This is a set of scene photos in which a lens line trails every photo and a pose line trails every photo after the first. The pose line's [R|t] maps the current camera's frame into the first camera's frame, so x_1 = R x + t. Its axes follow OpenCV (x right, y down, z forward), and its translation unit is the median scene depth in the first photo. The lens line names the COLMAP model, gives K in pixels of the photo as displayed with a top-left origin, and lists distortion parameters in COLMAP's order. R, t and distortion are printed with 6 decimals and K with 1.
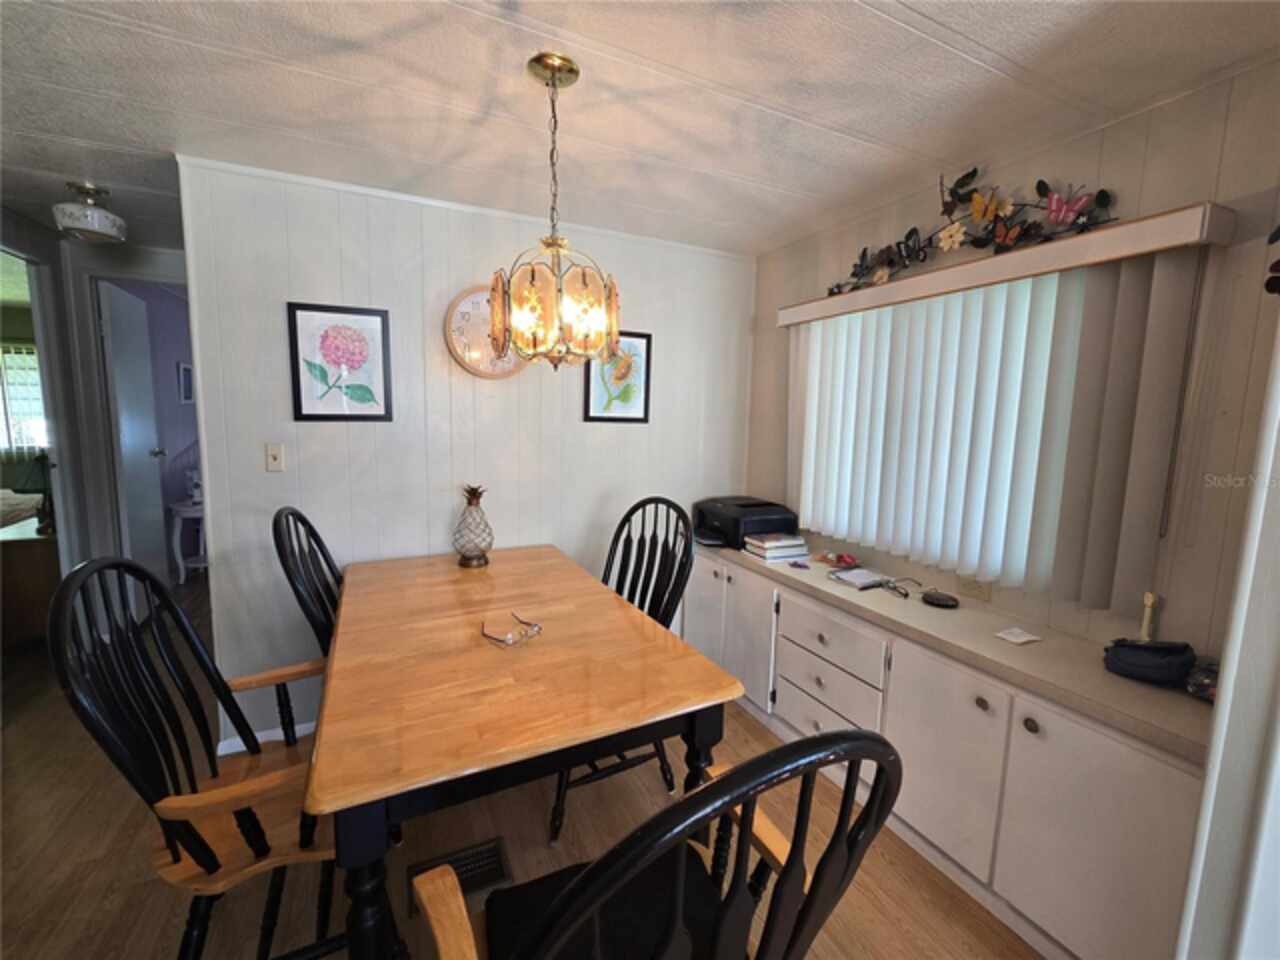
lens RADIAL K [[523.3, 0, 636.5], [0, 523.3, 472.6], [0, 0, 1]] dist [-0.006883, 0.000752]
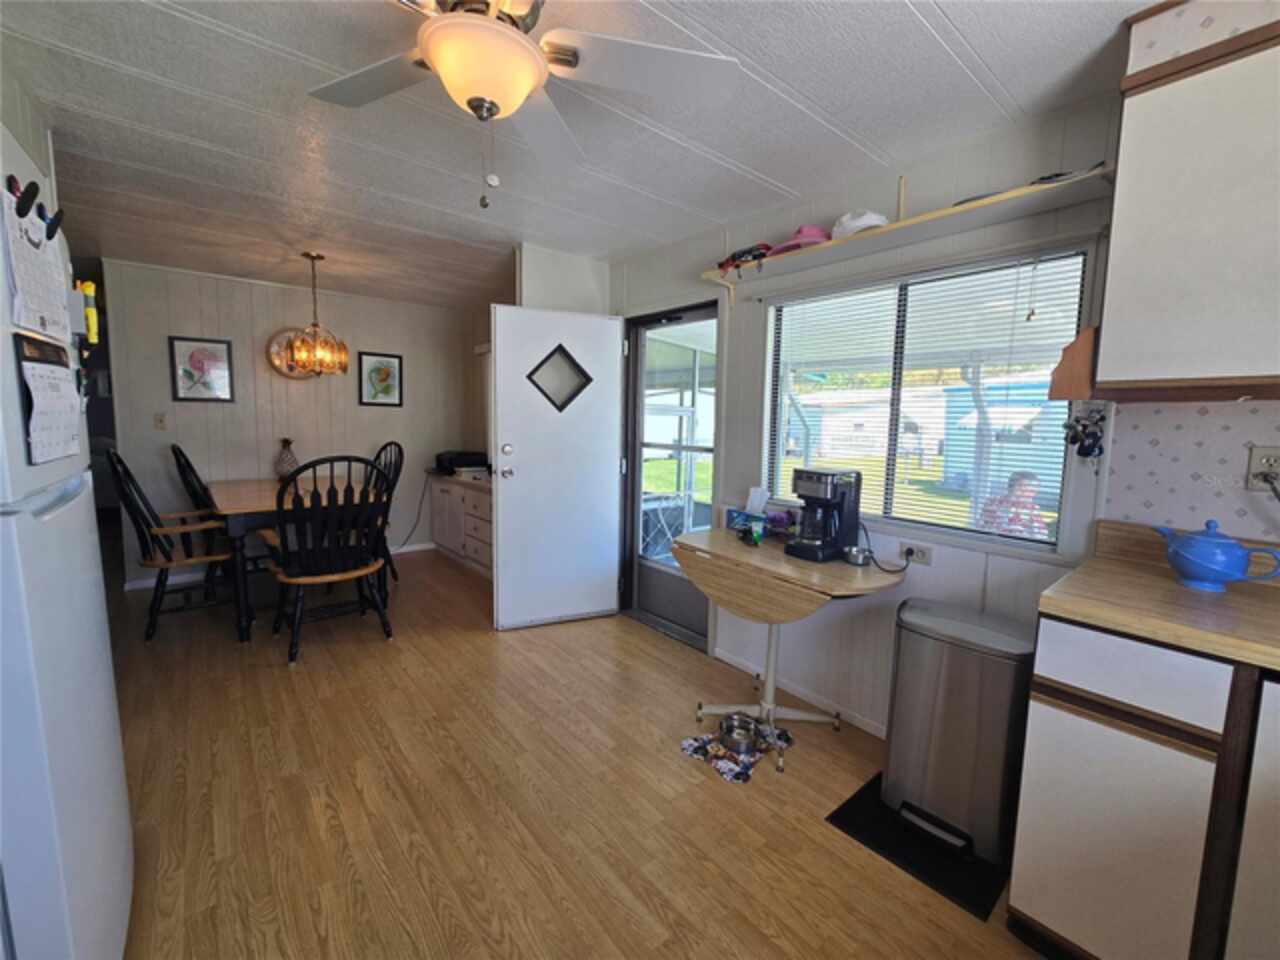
lens RADIAL K [[523.3, 0, 637.7], [0, 523.3, 472.0], [0, 0, 1]] dist [-0.006883, 0.000752]
pose [[0.969433, -0.022965, 0.244281, 0.439561], [0.024429, 0.999697, -0.002965, 0.183039], [-0.244139, 0.008842, 0.969700, -1.091103]]
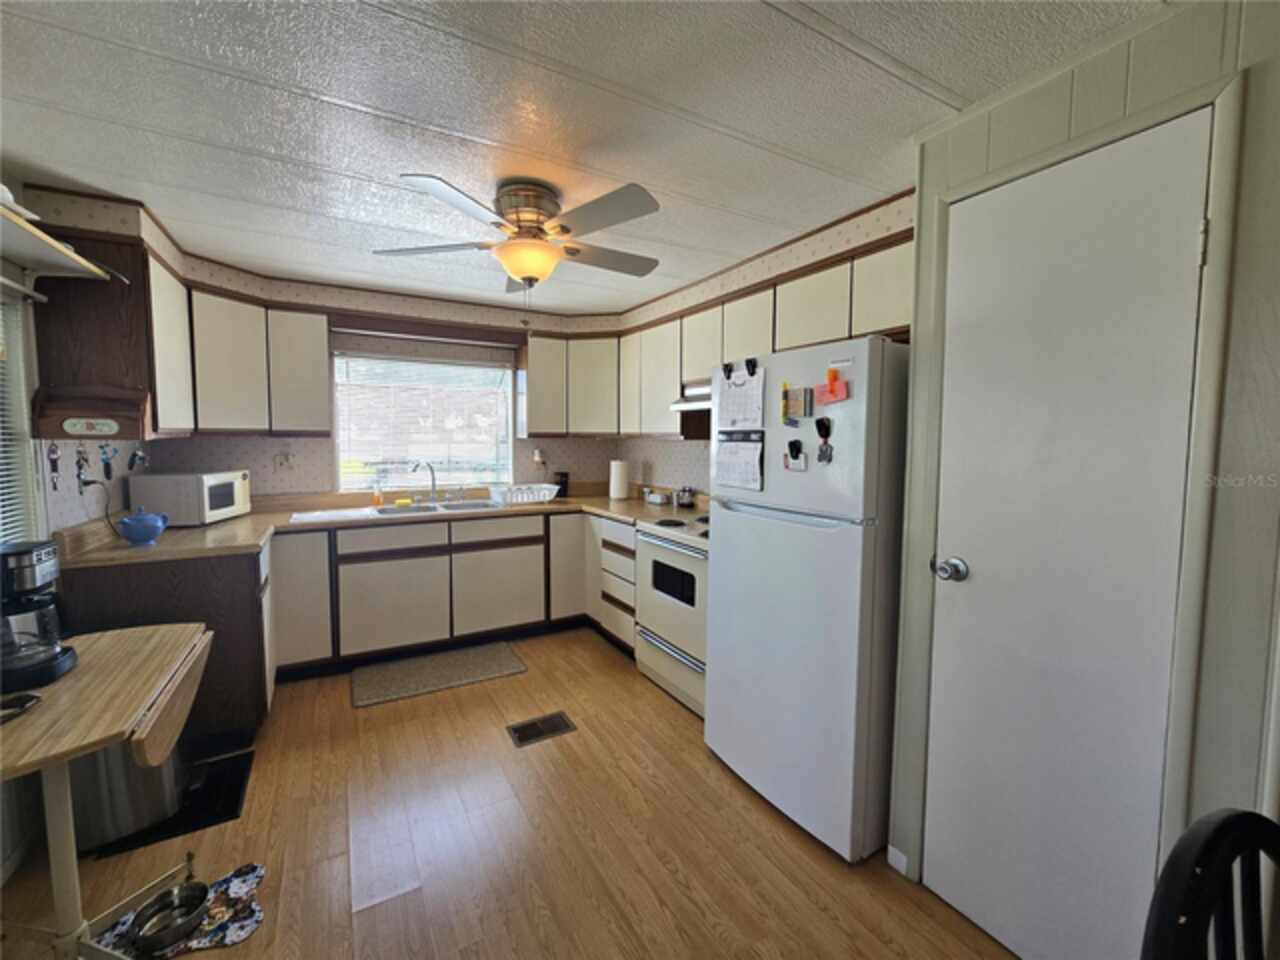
lens RADIAL K [[523.3, 0, 638.4], [0, 523.3, 474.1], [0, 0, 1]] dist [-0.006883, 0.000752]
pose [[-0.996453, -0.016562, -0.082511, 0.310064], [-0.032032, 0.981286, 0.189873, -0.035913], [0.077822, 0.191842, -0.978336, 0.364597]]
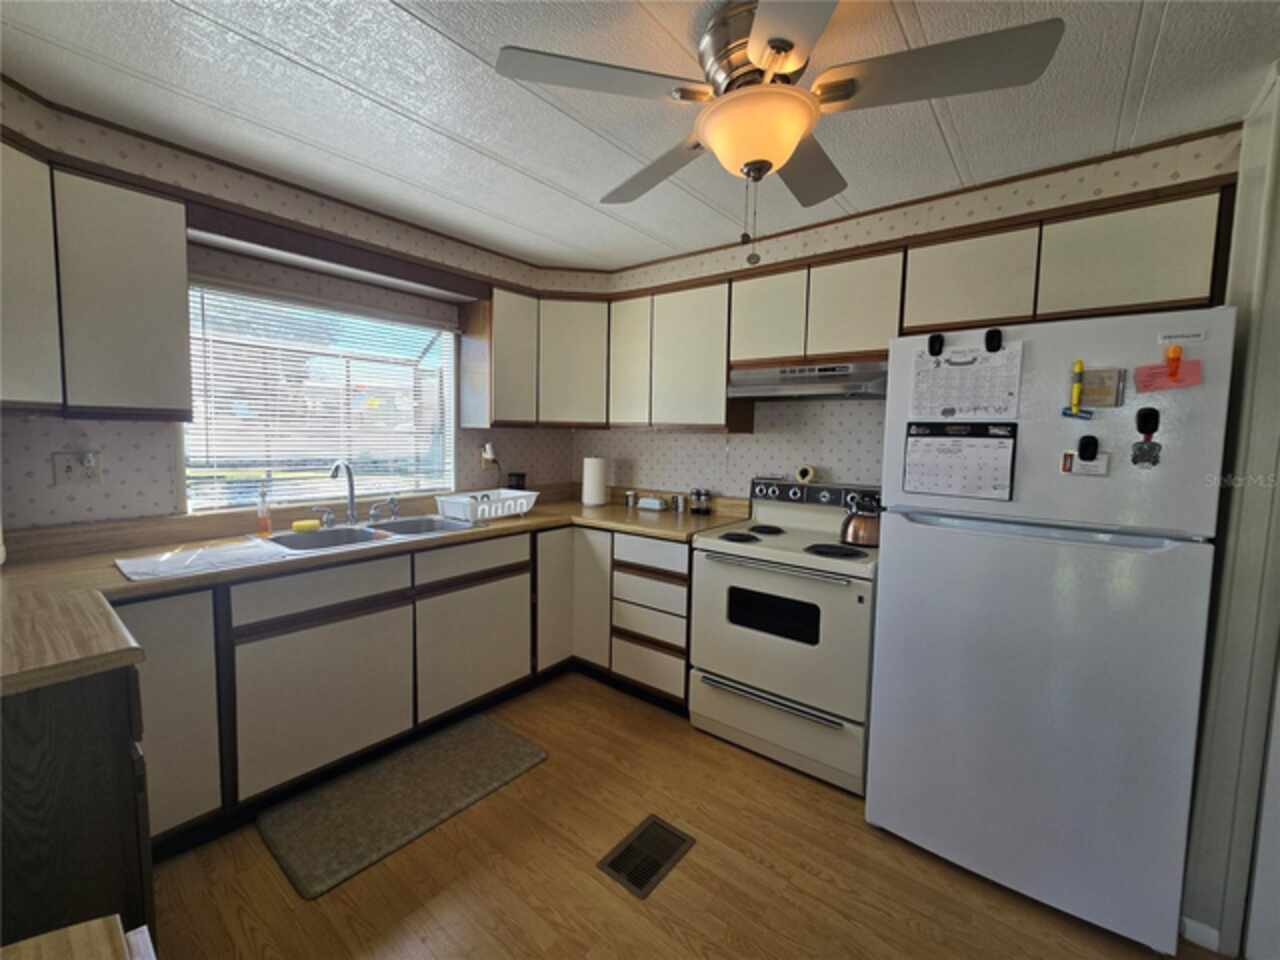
lens RADIAL K [[523.3, 0, 639.1], [0, 523.3, 474.0], [0, 0, 1]] dist [-0.006883, 0.000752]
pose [[-0.899053, 0.001198, -0.437838, 0.761375], [-0.086972, 0.979580, 0.181268, 0.036015], [0.429115, 0.201049, -0.880591, -0.085514]]
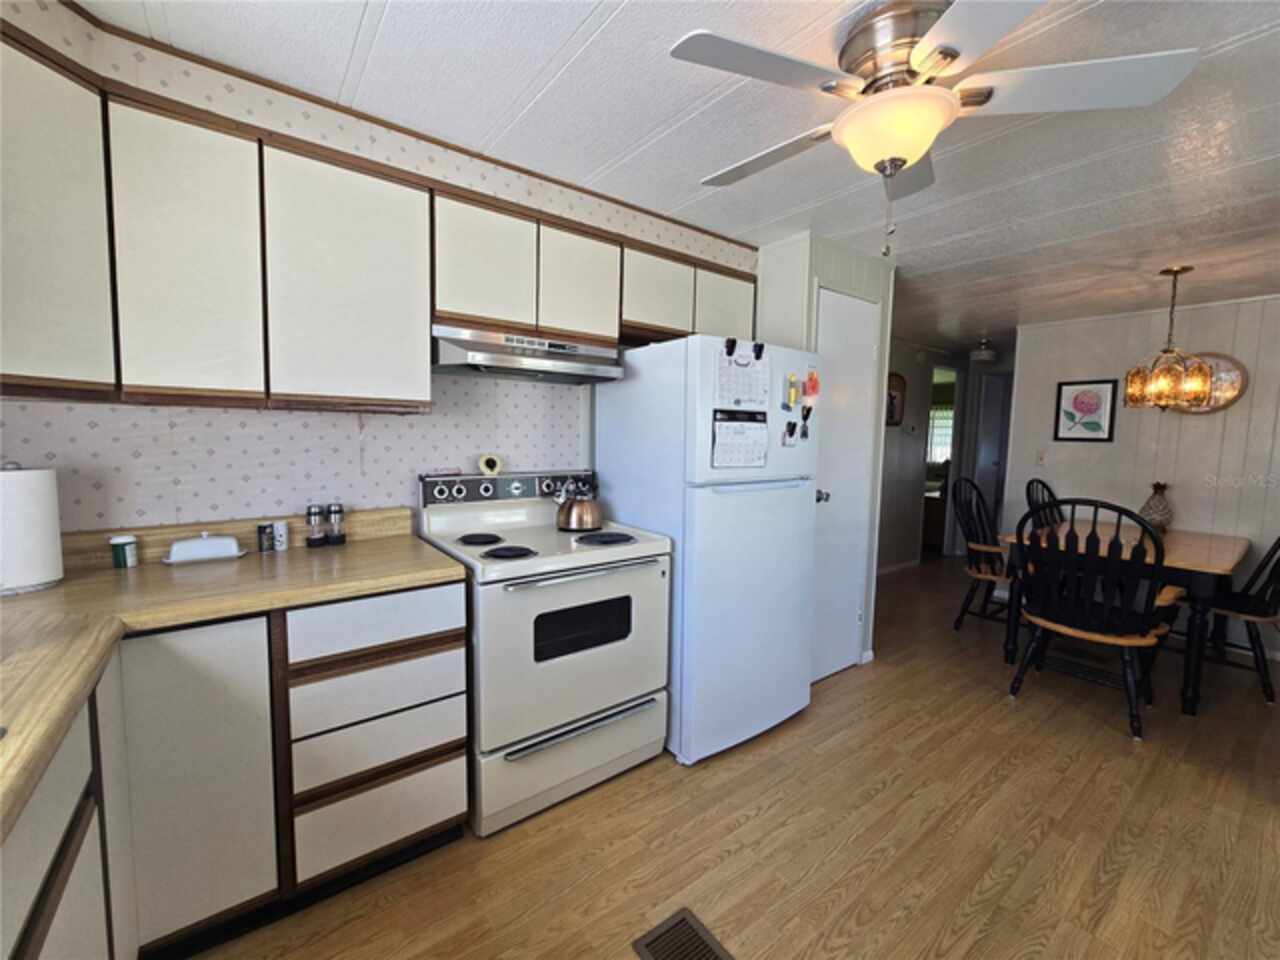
lens RADIAL K [[523.3, 0, 639.6], [0, 523.3, 473.4], [0, 0, 1]] dist [-0.006883, 0.000752]
pose [[0.202377, 0.061832, -0.977354, 0.933360], [-0.134532, 0.990298, 0.034794, 0.160186], [0.970023, 0.124444, 0.208732, -0.892646]]
